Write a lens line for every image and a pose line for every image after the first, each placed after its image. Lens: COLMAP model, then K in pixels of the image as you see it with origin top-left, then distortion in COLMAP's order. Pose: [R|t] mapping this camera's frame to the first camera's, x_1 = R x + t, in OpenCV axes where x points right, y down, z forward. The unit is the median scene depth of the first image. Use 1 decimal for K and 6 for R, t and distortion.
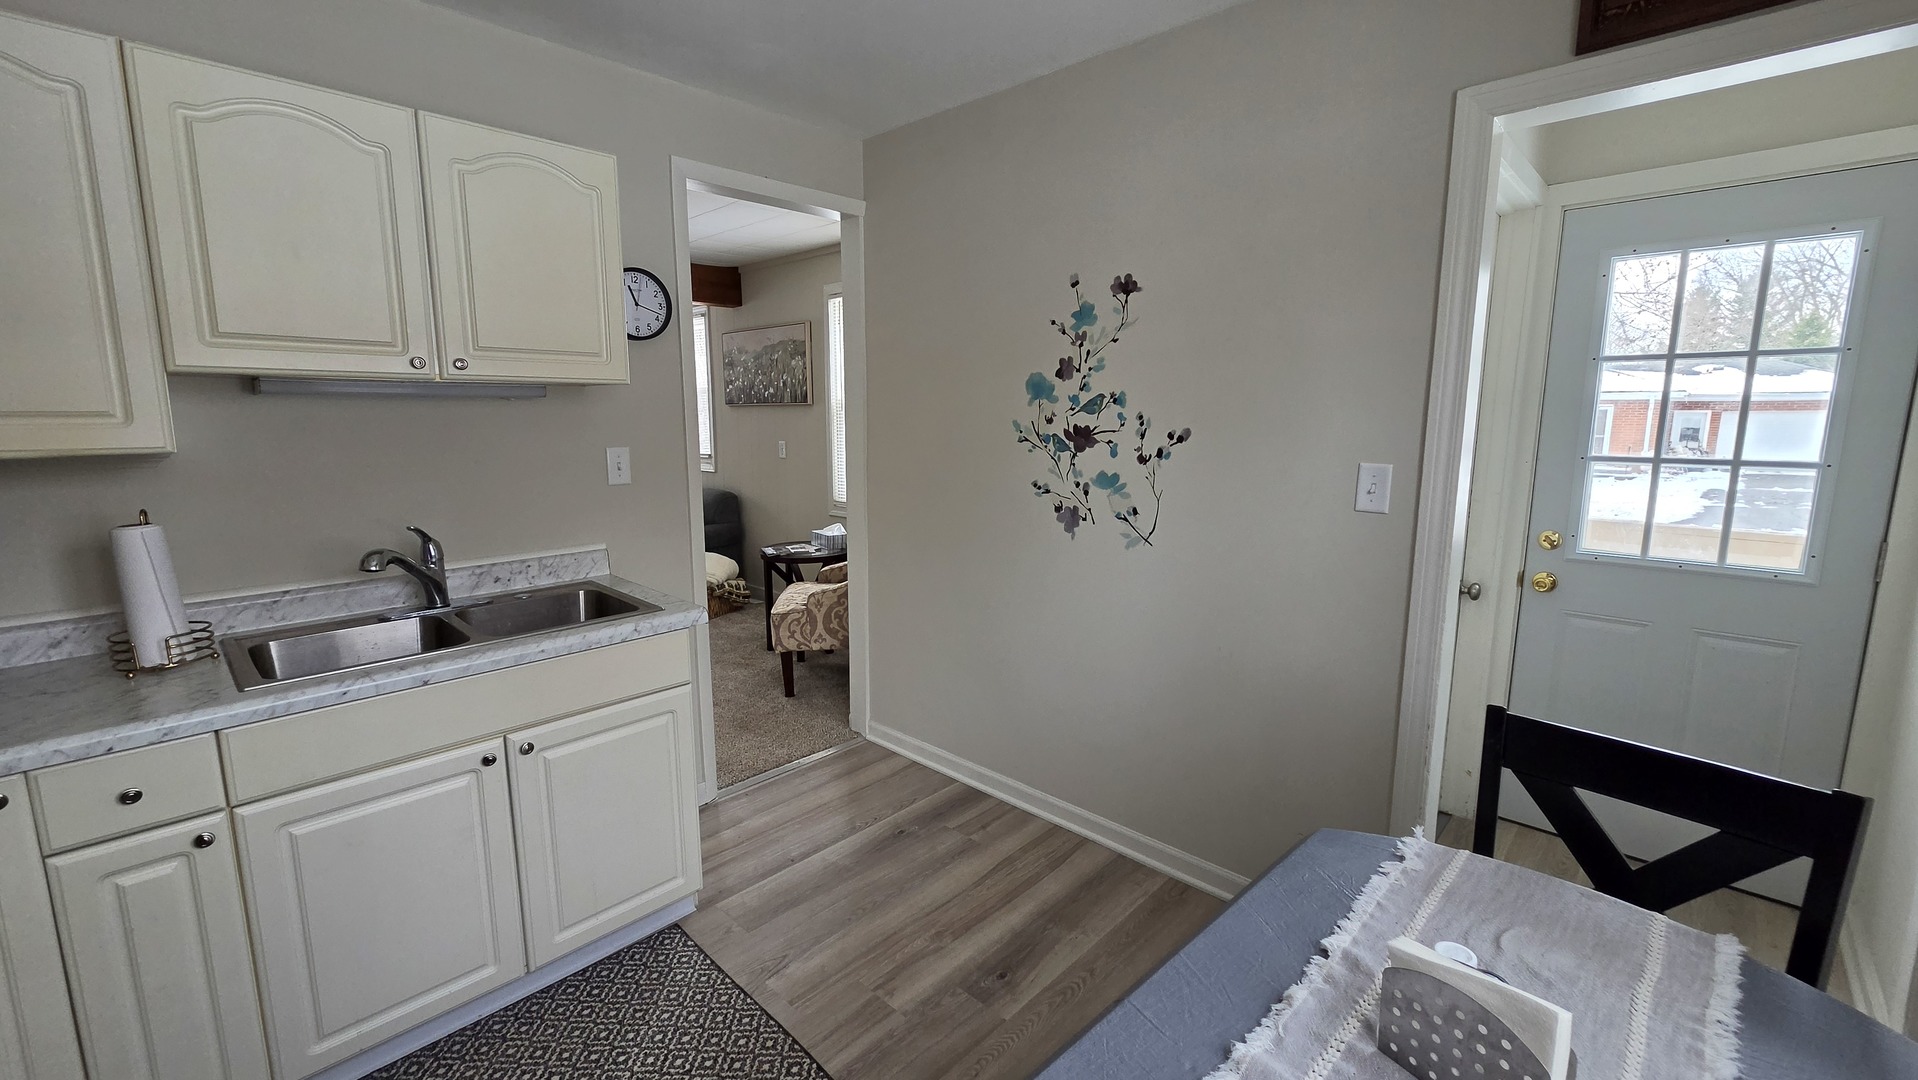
lens RADIAL K [[783.9, 0, 962.0], [0, 783.9, 533.6], [0, 0, 1]] dist [-0.000657, 0.000590]
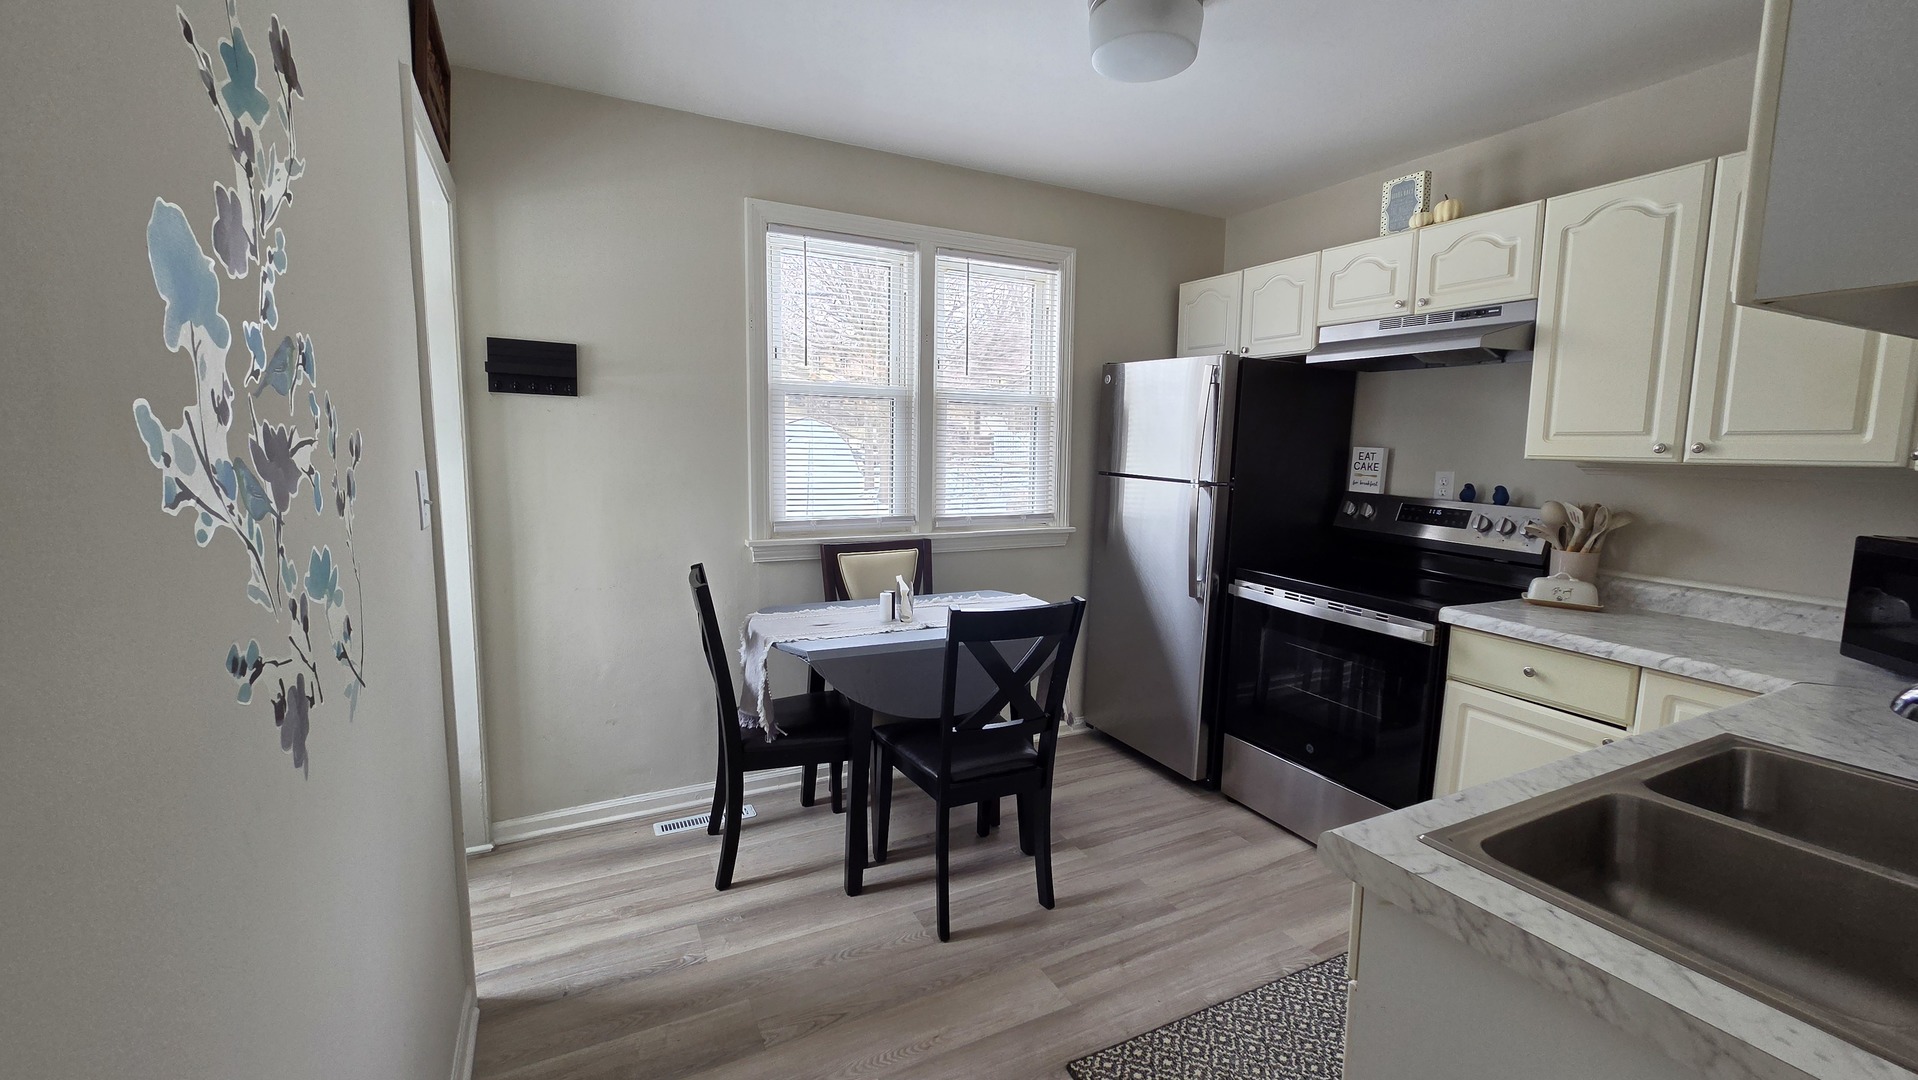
lens RADIAL K [[783.9, 0, 970.5], [0, 783.9, 529.8], [0, 0, 1]] dist [-0.000657, 0.000590]
pose [[-0.945056, -0.053199, 0.322551, -0.108718], [0.034238, 0.965137, 0.259497, -0.082055], [-0.325111, 0.256282, -0.910287, 0.582517]]
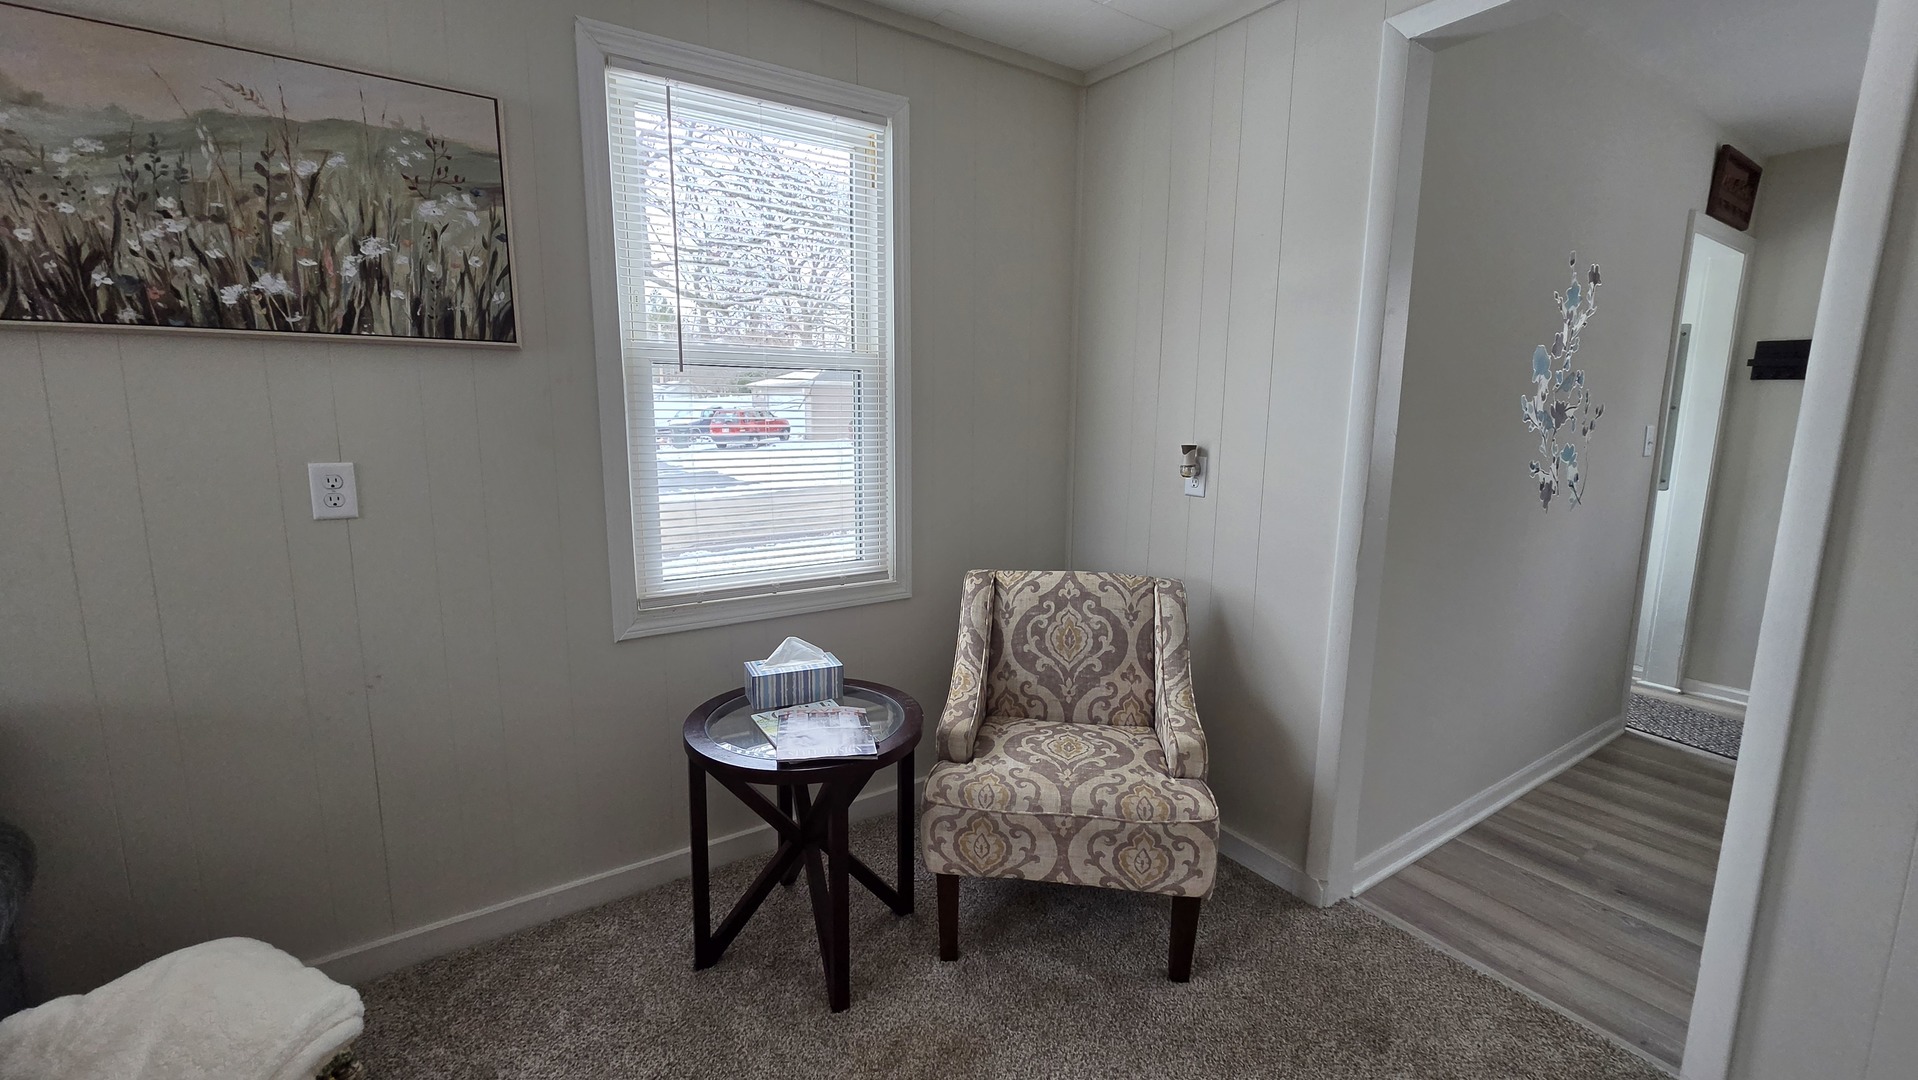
lens RADIAL K [[783.9, 0, 964.2], [0, 783.9, 532.9], [0, 0, 1]] dist [-0.000657, 0.000590]
pose [[0.214898, -0.150490, 0.964972, -0.500959], [0.141364, 0.982444, 0.121733, -0.098590], [-0.966351, 0.110252, 0.232399, 0.740139]]
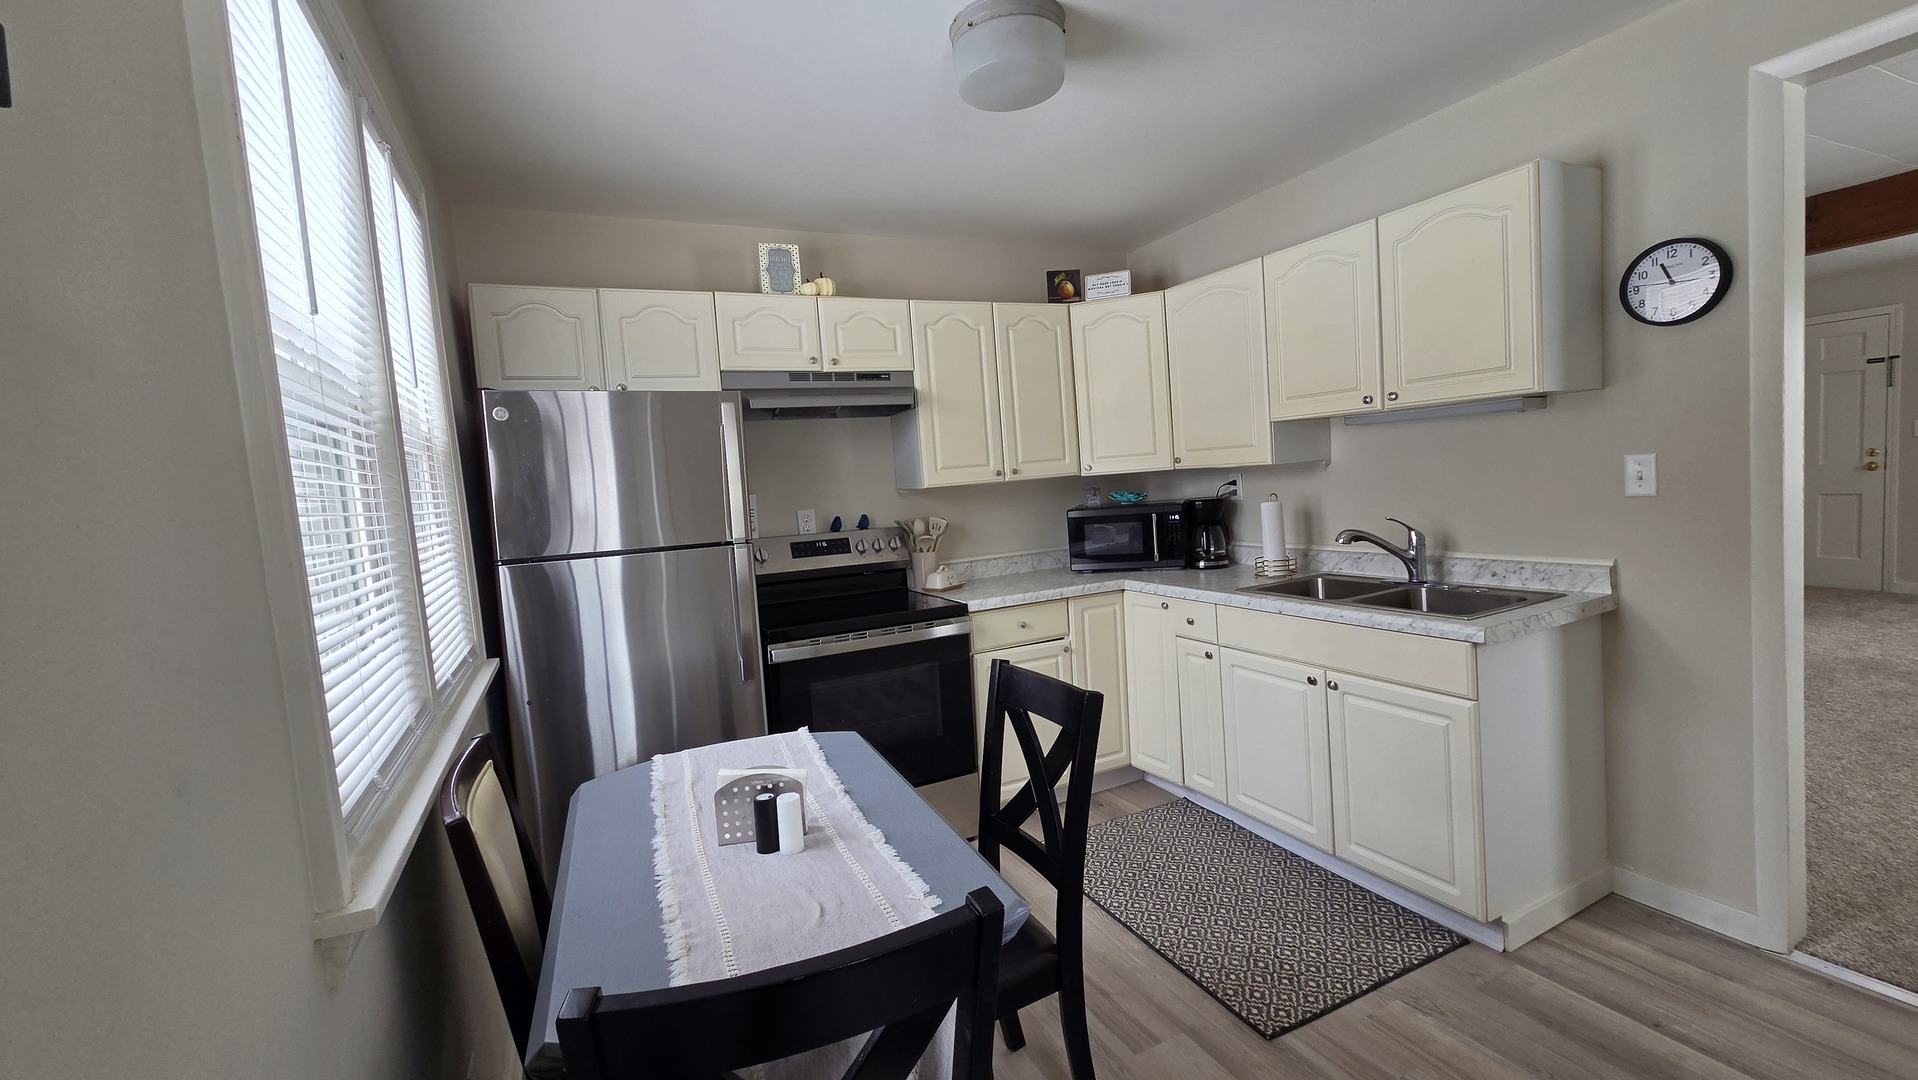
lens RADIAL K [[783.9, 0, 958.2], [0, 783.9, 531.2], [0, 0, 1]] dist [-0.000657, 0.000590]
pose [[-0.355648, 0.092682, -0.930013, 0.310670], [-0.073338, 0.989235, 0.126630, -0.038151], [0.931738, 0.113241, -0.345022, 0.288663]]
